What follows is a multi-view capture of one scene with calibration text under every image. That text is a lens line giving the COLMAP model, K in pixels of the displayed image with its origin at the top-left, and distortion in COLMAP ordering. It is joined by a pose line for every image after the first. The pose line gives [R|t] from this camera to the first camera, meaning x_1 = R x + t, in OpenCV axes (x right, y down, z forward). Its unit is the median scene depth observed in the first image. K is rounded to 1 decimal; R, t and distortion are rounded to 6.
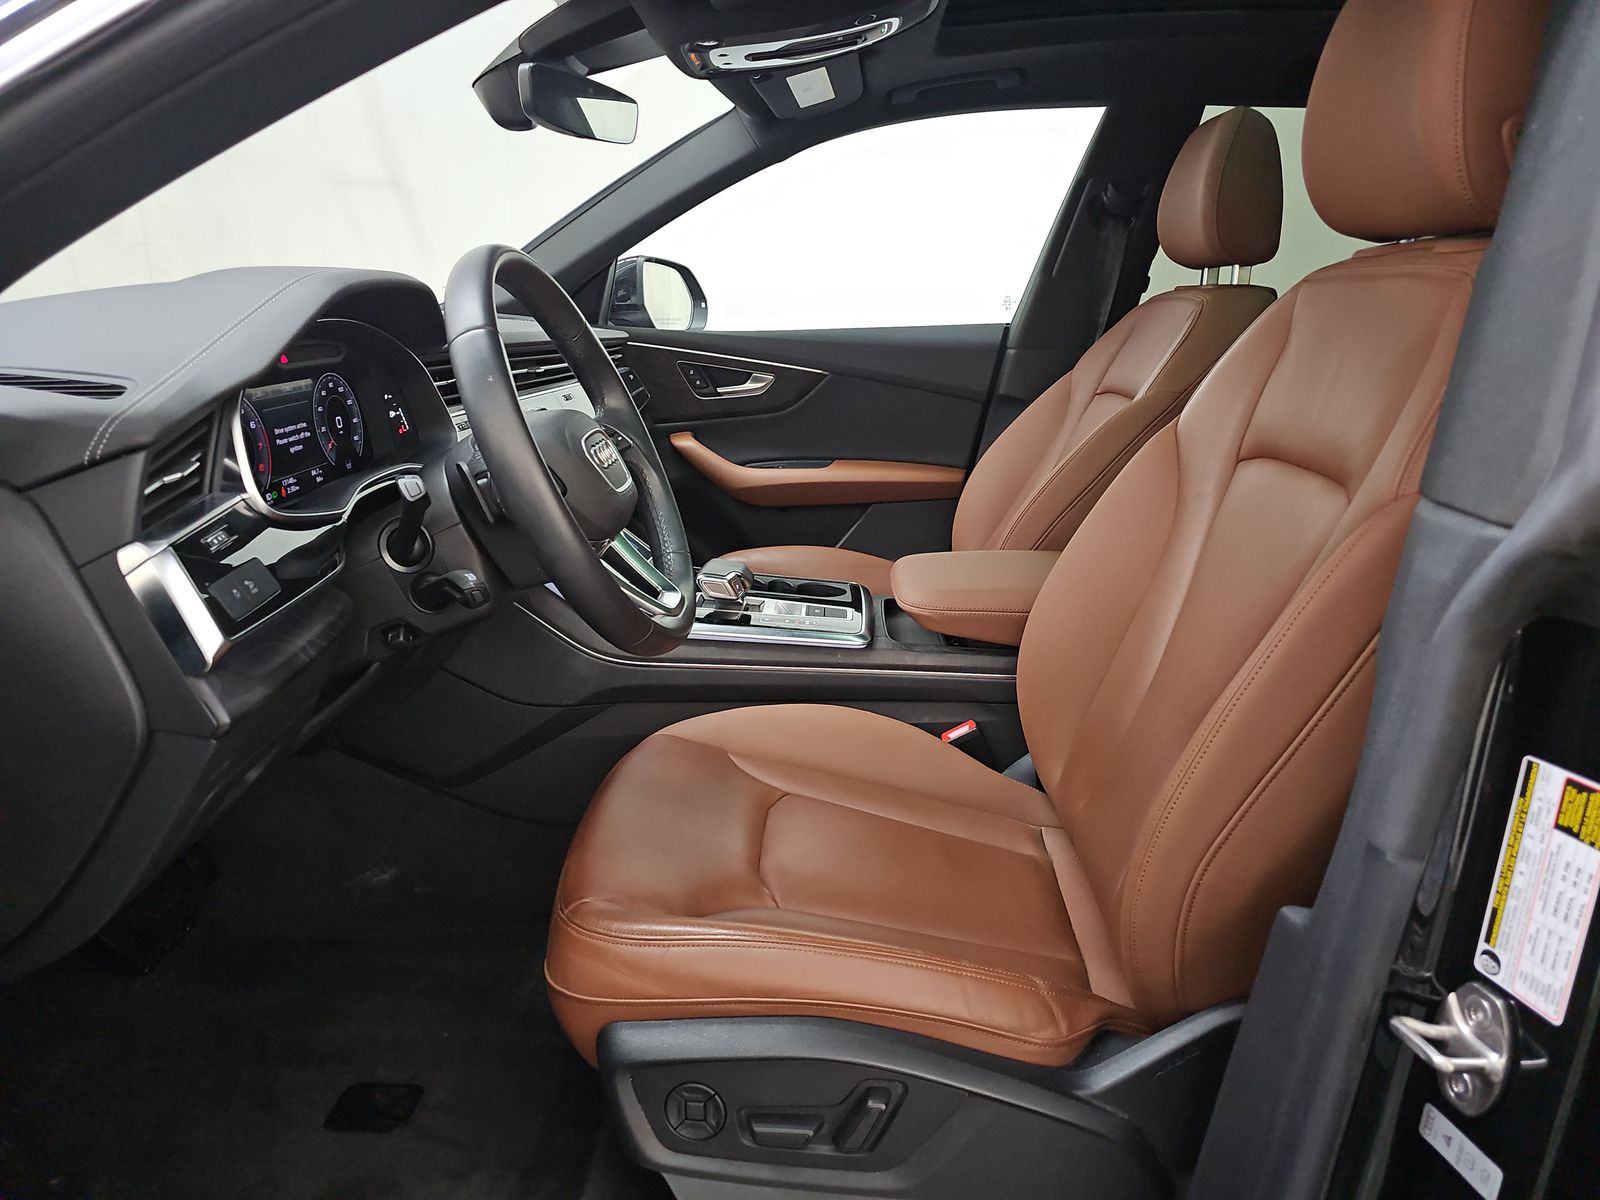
lens RADIAL K [[1064.1, 0, 788.5], [0, 1064.1, 603.6], [0, 0, 1]] dist [0.028401, -0.023288]
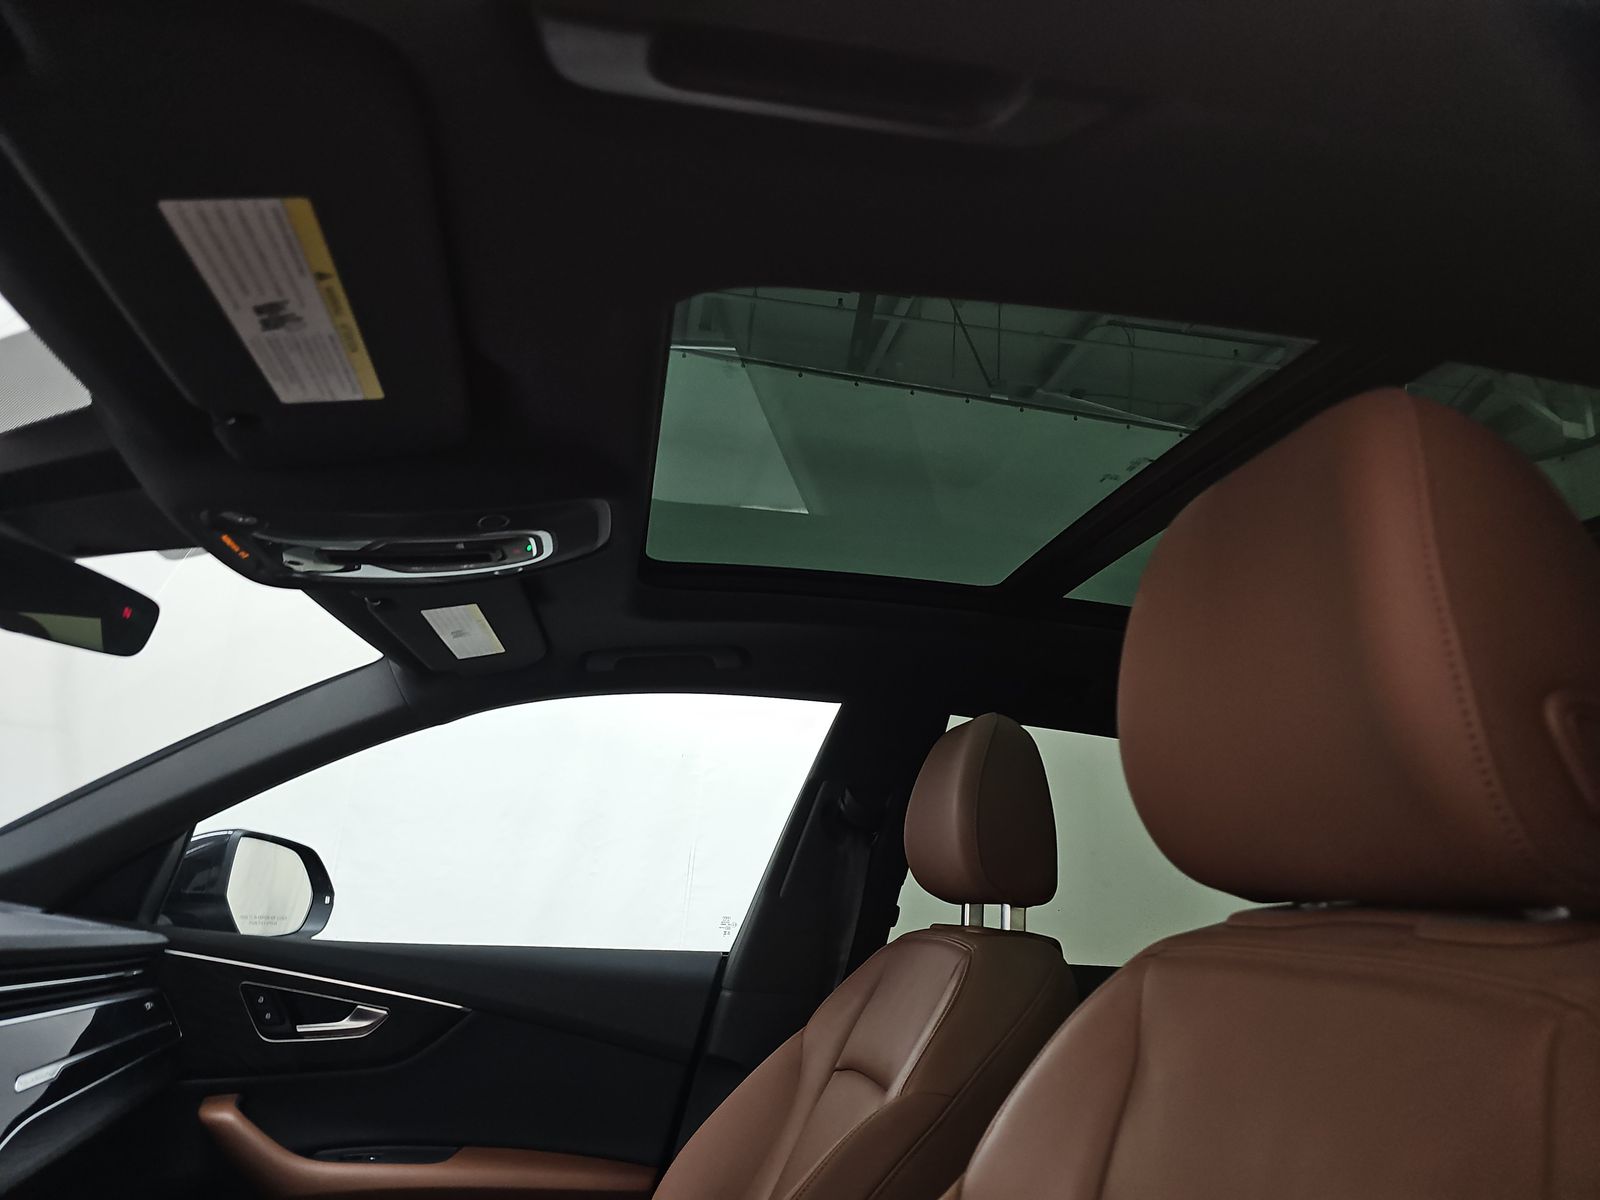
lens RADIAL K [[1064.1, 0, 796.3], [0, 1064.1, 591.6], [0, 0, 1]] dist [0.028401, -0.023288]
pose [[0.973808, 0.125789, 0.189408, 0.086224], [-0.006525, 0.848147, -0.529721, -0.086130], [-0.227279, 0.514611, 0.826753, 0.247904]]
